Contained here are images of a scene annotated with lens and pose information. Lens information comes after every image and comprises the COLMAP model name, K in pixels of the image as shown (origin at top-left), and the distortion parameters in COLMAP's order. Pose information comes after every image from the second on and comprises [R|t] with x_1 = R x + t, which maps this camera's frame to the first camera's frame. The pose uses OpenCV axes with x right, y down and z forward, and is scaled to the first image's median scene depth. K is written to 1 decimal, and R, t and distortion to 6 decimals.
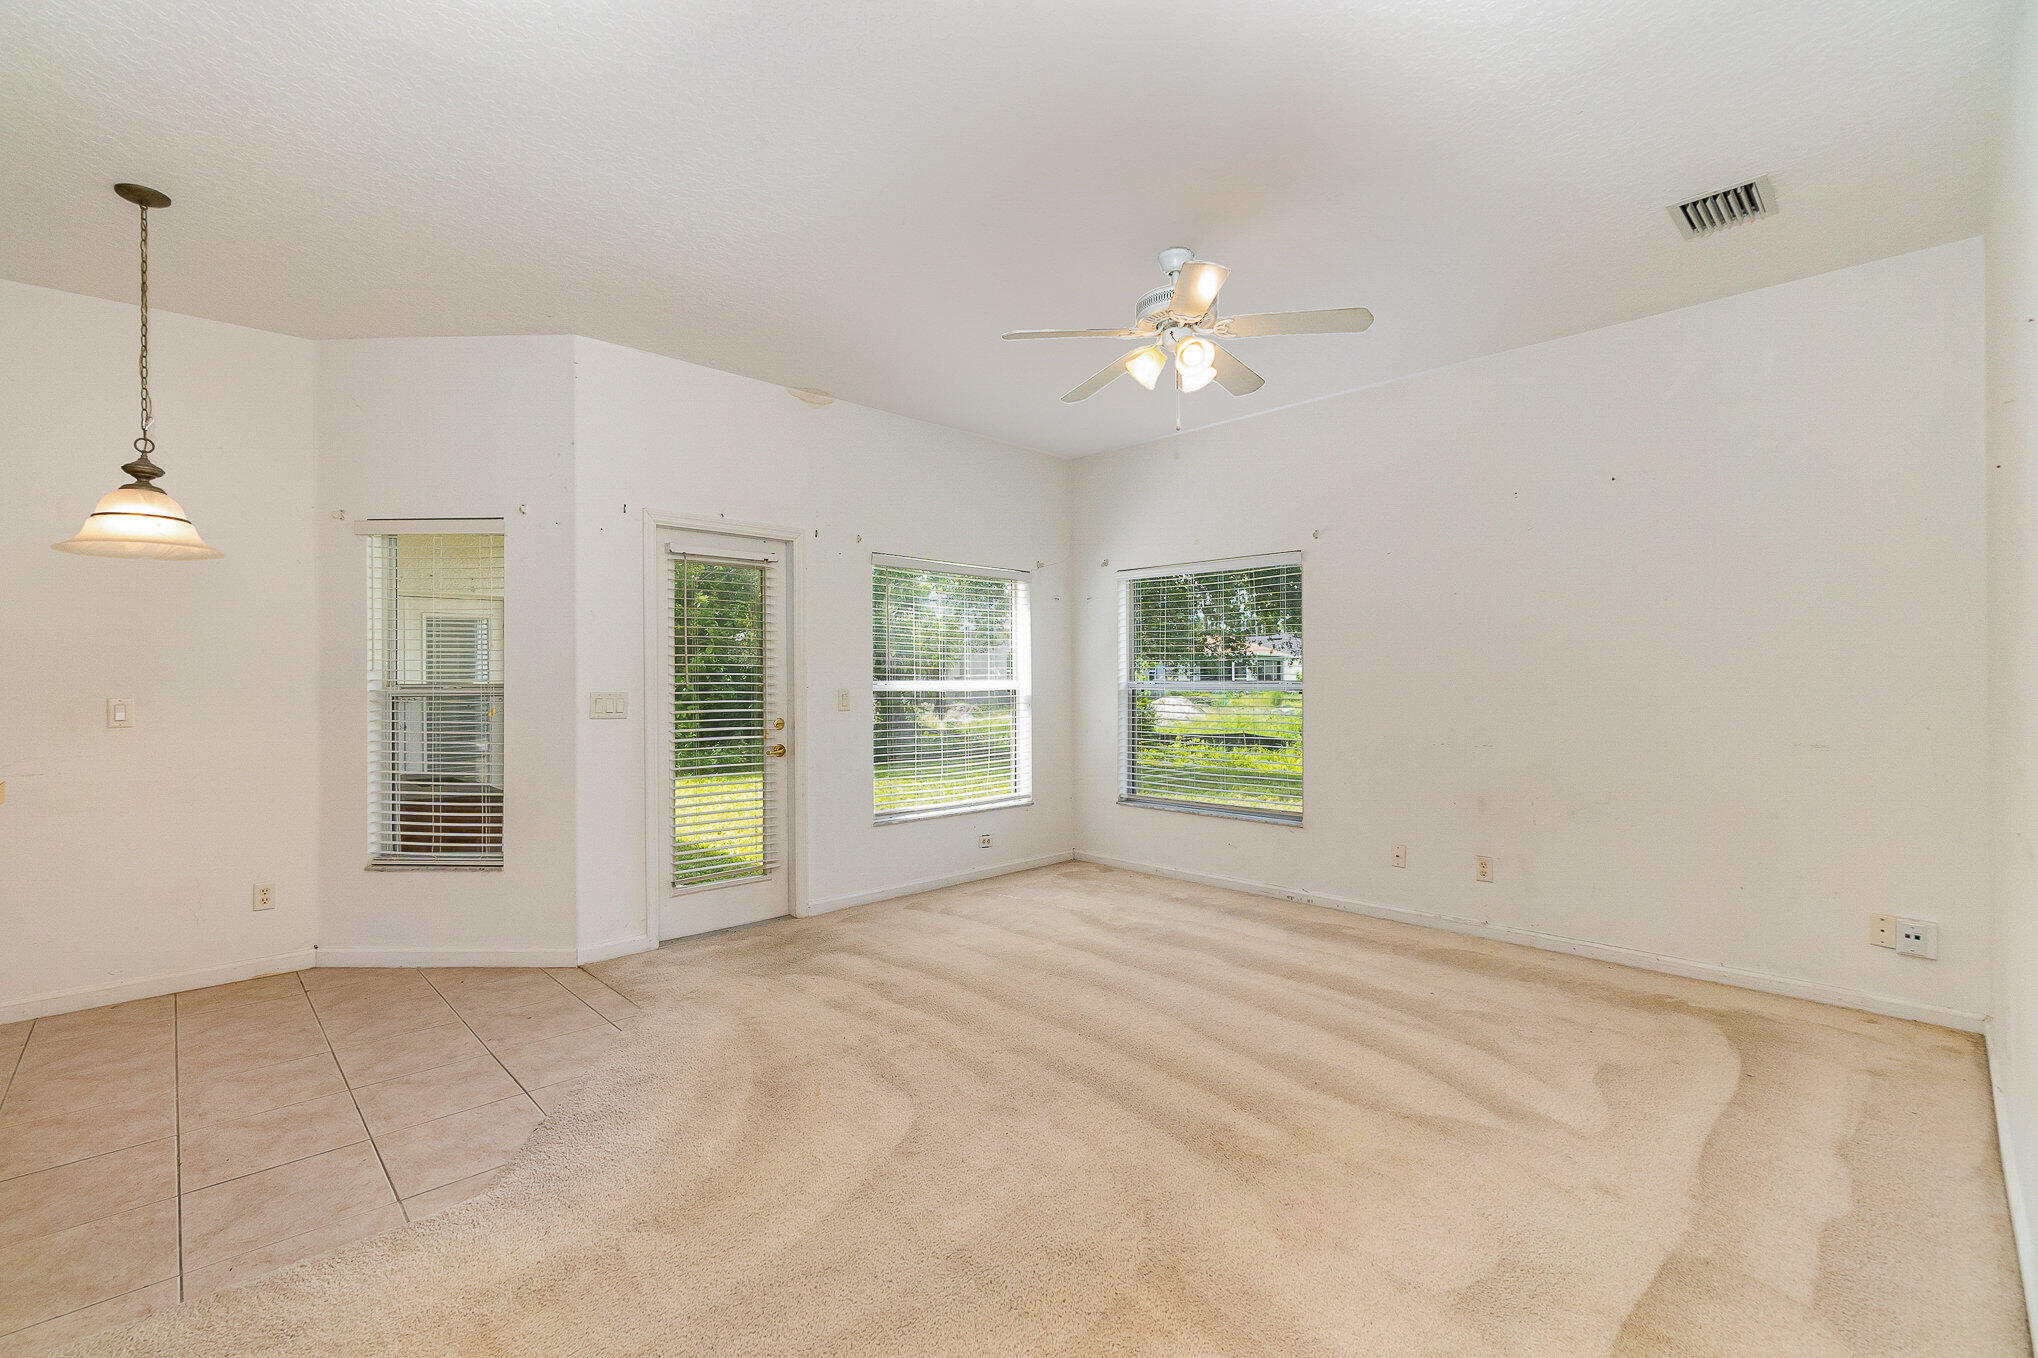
lens RADIAL K [[879.2, 0, 1010.9], [0, 879.2, 661.3], [0, 0, 1]] dist [-0.000866, 0.000148]
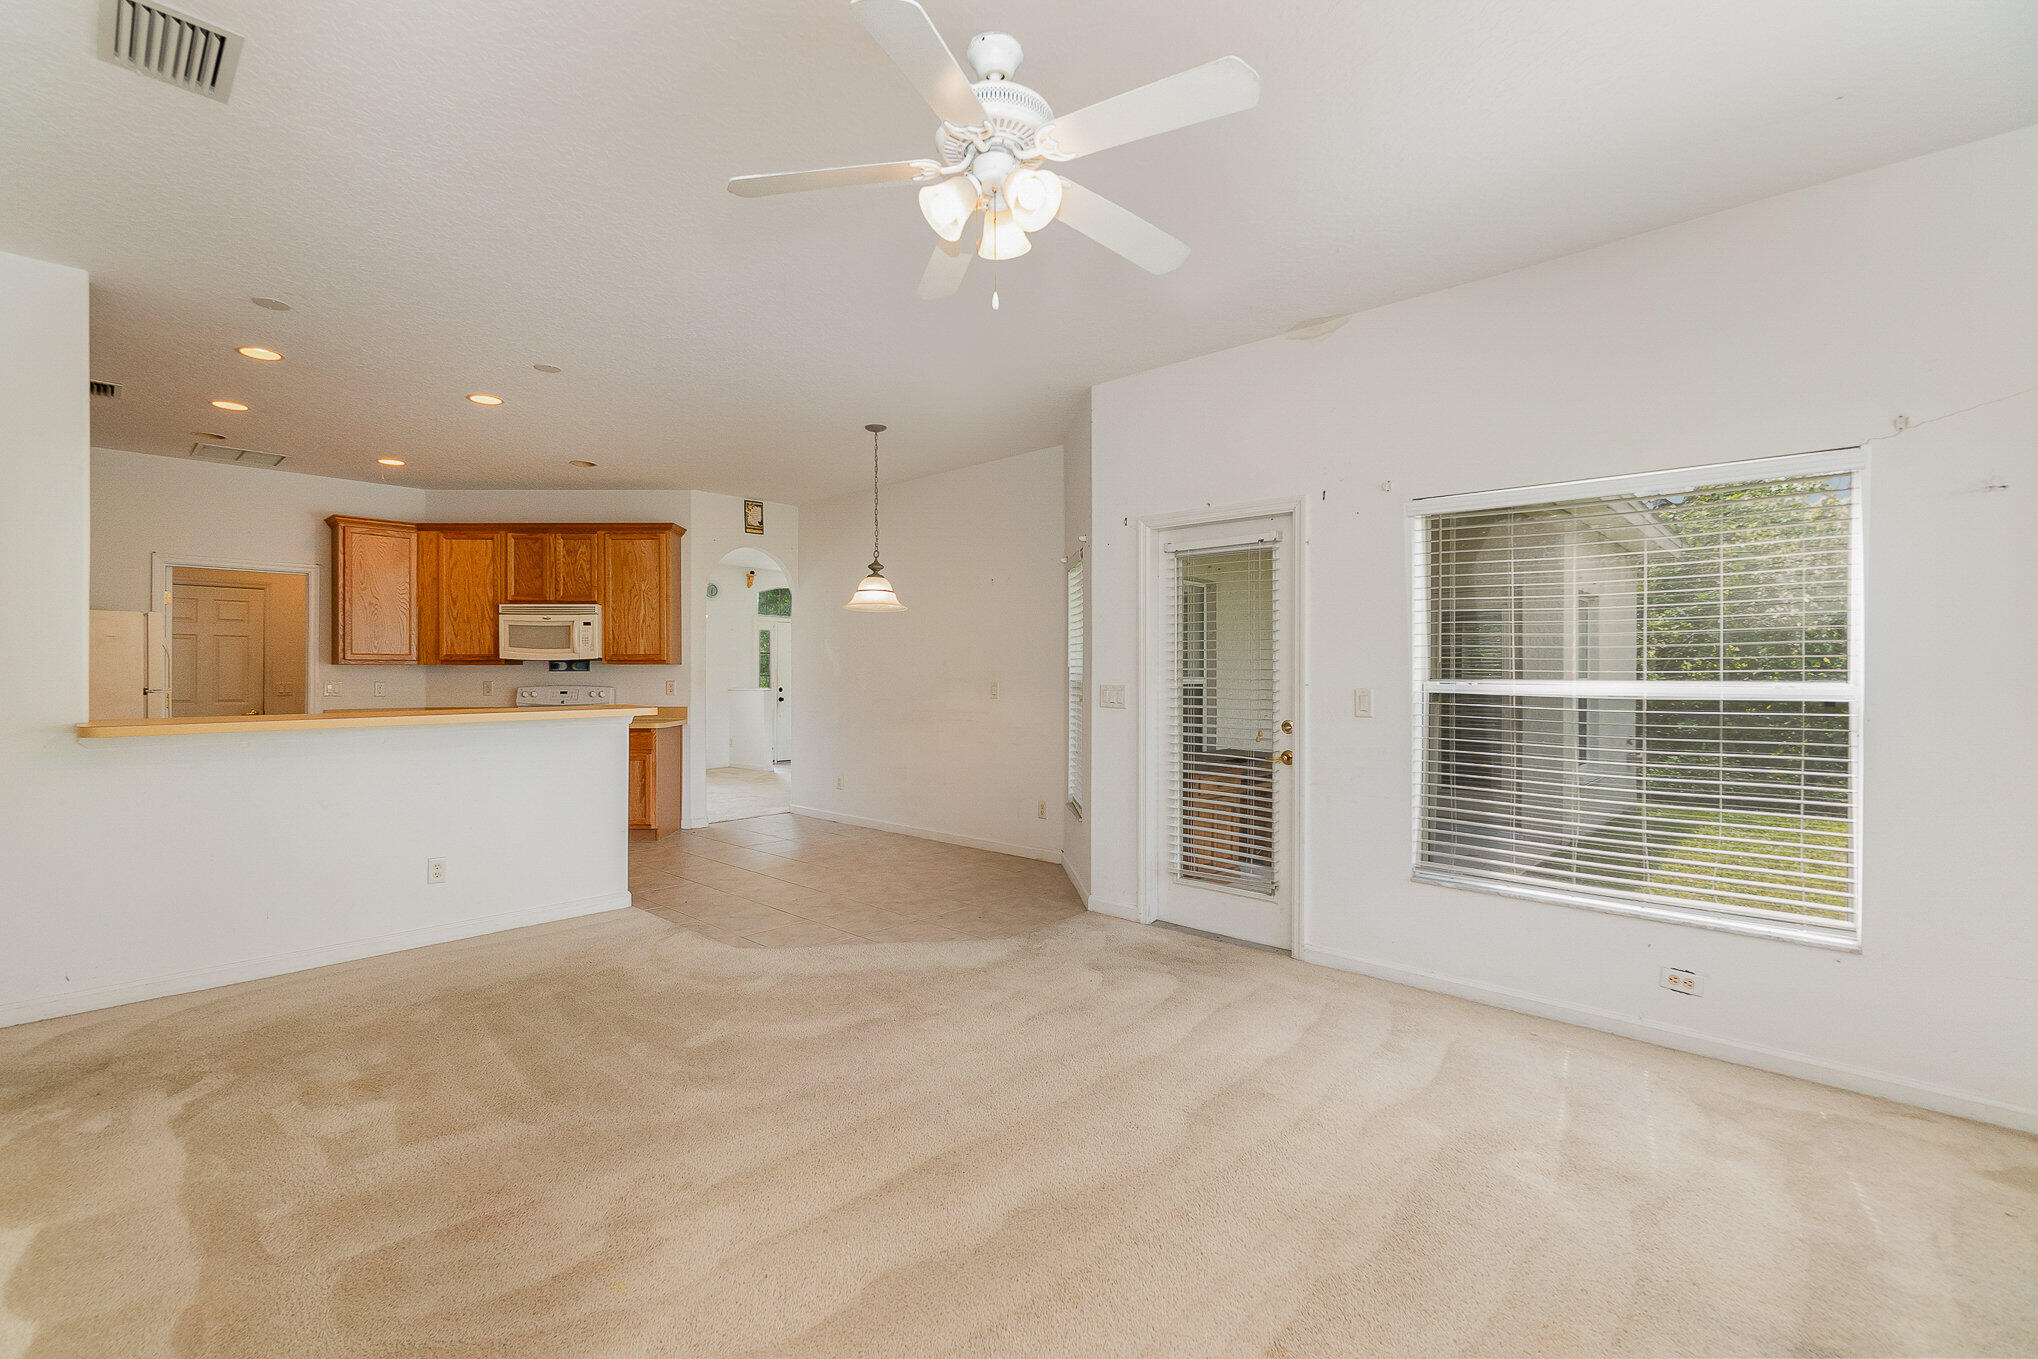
lens RADIAL K [[879.2, 0, 1003.1], [0, 879.2, 678.8], [0, 0, 1]] dist [-0.000866, 0.000148]
pose [[0.053365, 0.001725, -0.998574, 0.617733], [0.008060, 0.999965, 0.002158, 0.021408], [0.998543, -0.008164, 0.053349, 0.716460]]
